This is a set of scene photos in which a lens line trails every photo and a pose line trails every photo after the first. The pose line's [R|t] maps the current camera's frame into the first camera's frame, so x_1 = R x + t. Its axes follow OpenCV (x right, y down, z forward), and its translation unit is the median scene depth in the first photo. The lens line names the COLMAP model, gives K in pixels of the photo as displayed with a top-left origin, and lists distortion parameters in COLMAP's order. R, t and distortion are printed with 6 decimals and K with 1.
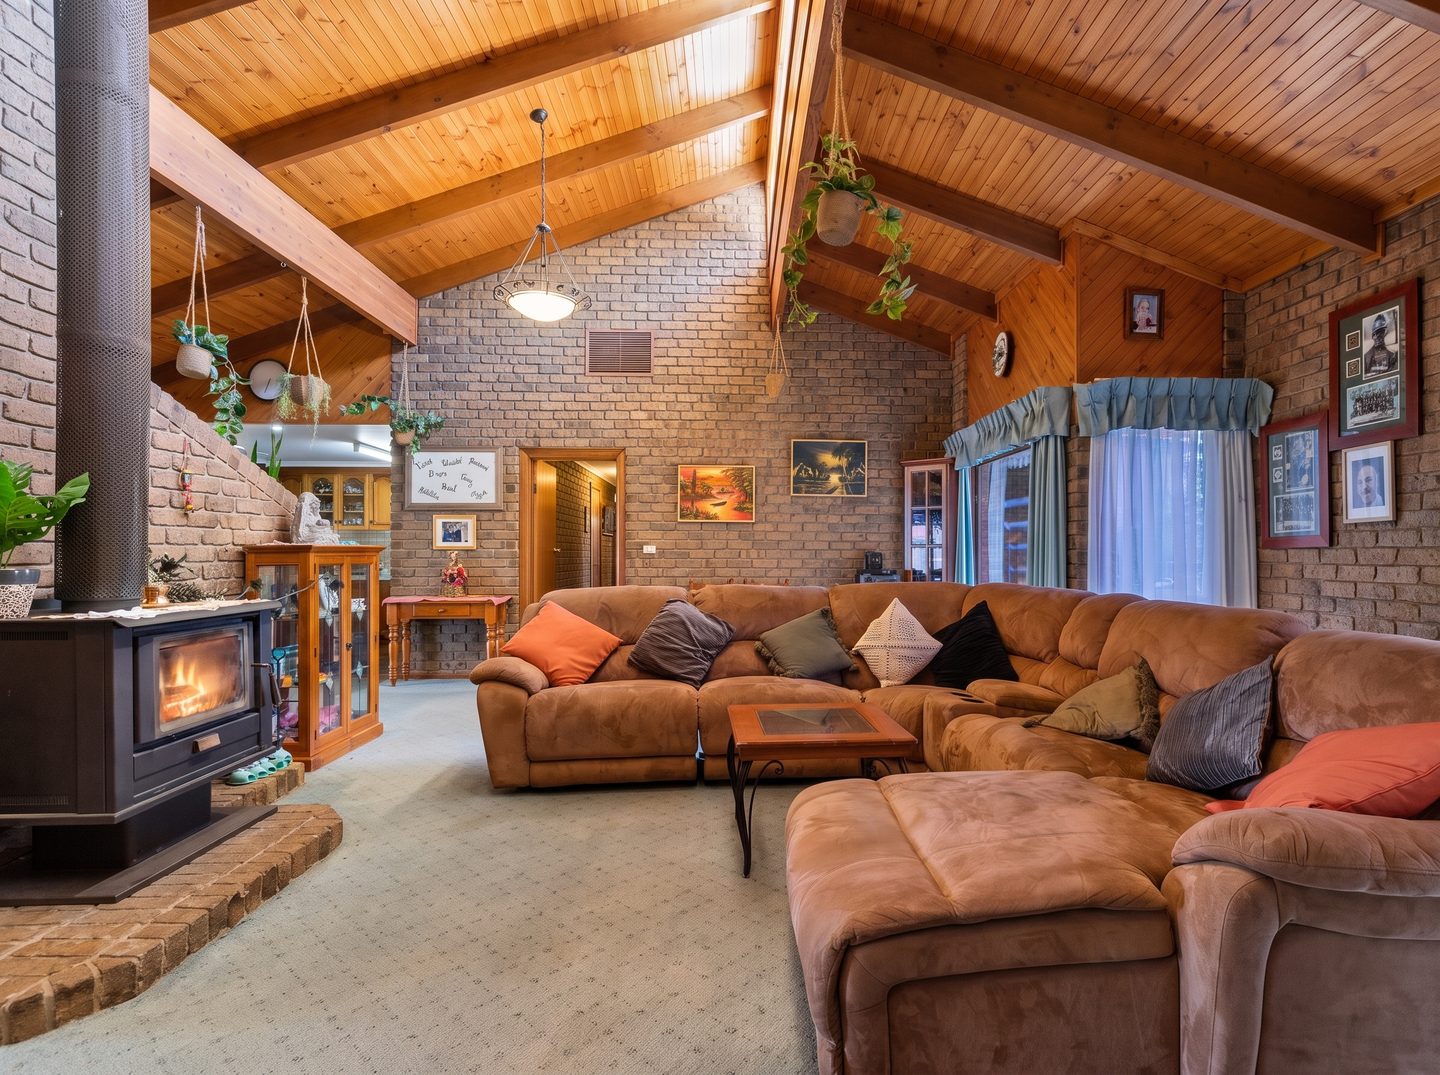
lens RADIAL K [[757.2, 0, 755.3], [0, 757.2, 554.2], [0, 0, 1]] dist [-0.001223, -0.000882]
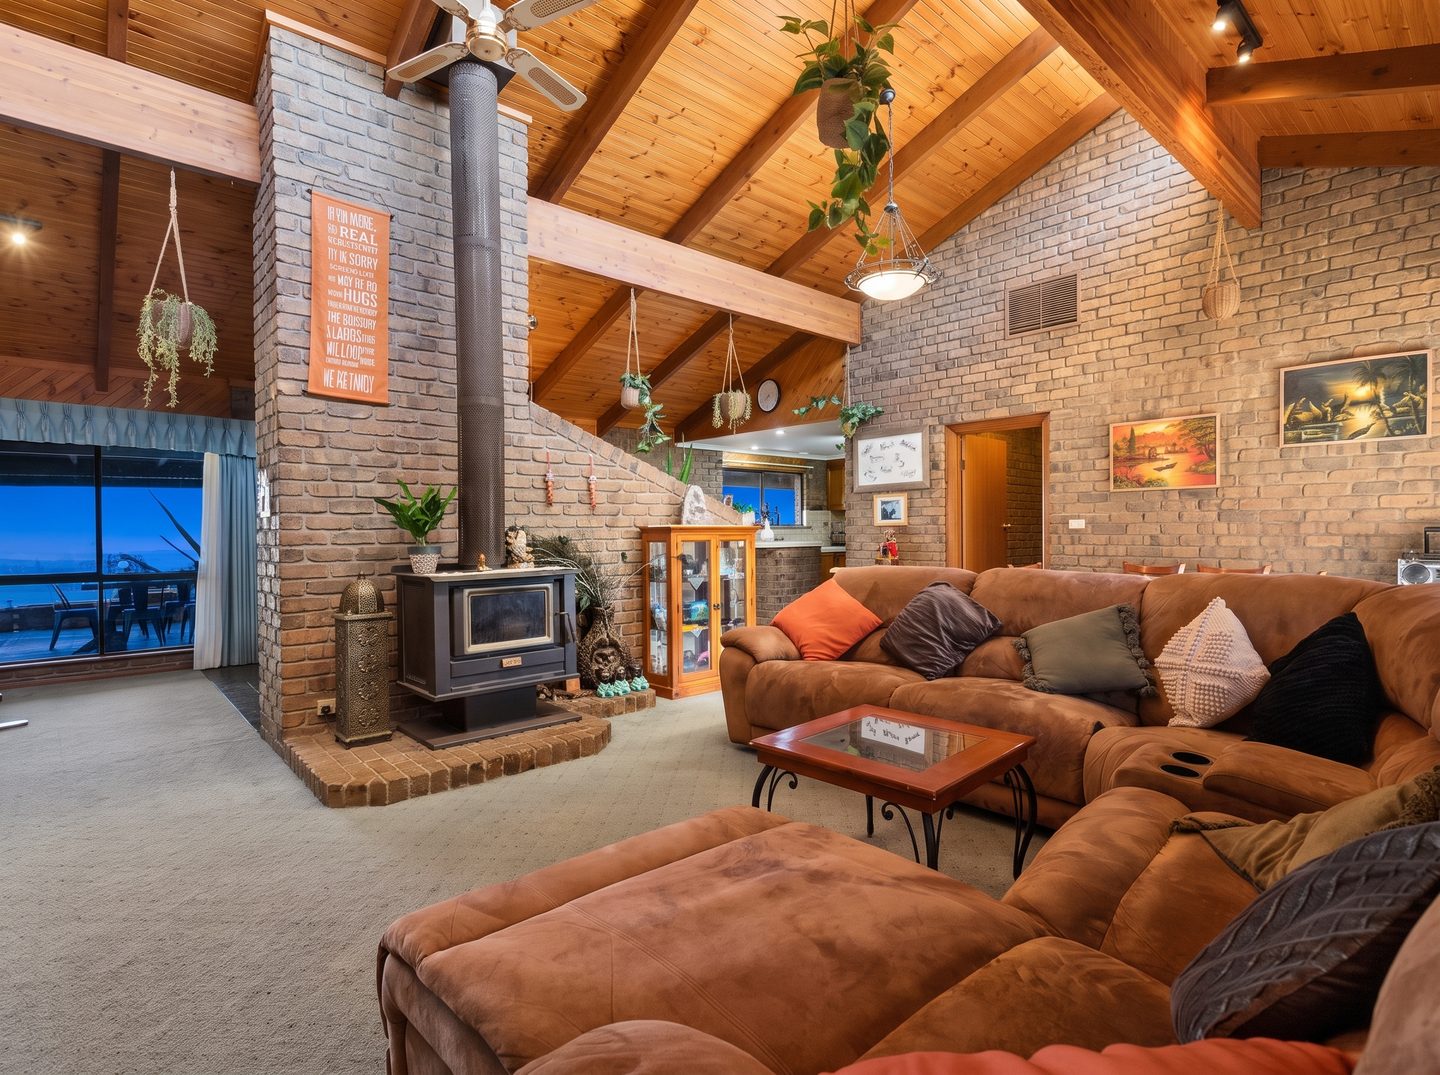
lens RADIAL K [[720.2, 0, 716.9], [0, 720.2, 537.2], [0, 0, 1]] dist [0.021455, -0.001148]
pose [[0.643081, 0.002266, -0.765795, 0.405138], [0.008731, 0.999909, 0.010291, -0.006376], [0.765749, -0.013304, 0.643002, 0.251601]]
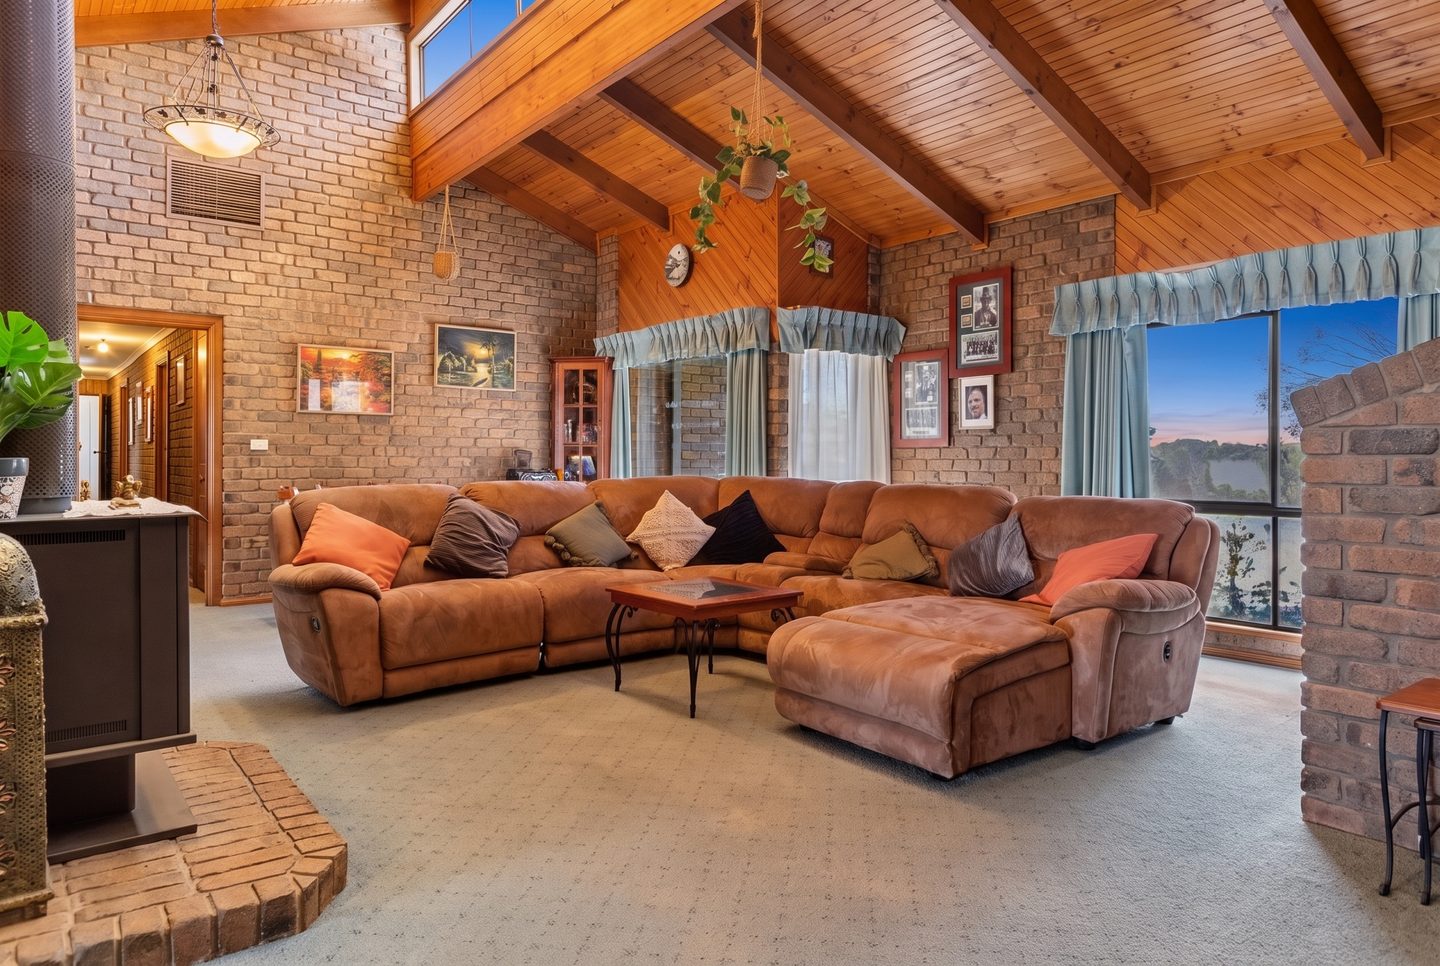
lens RADIAL K [[892.1, 0, 716.5], [0, 892.1, 470.3], [0, 0, 1]] dist [0.000182, -0.000869]
pose [[0.825497, -0.006178, 0.564373, -0.476760], [-0.002546, 0.999889, 0.014668, 0.009700], [-0.564401, -0.013545, 0.825390, -0.106975]]
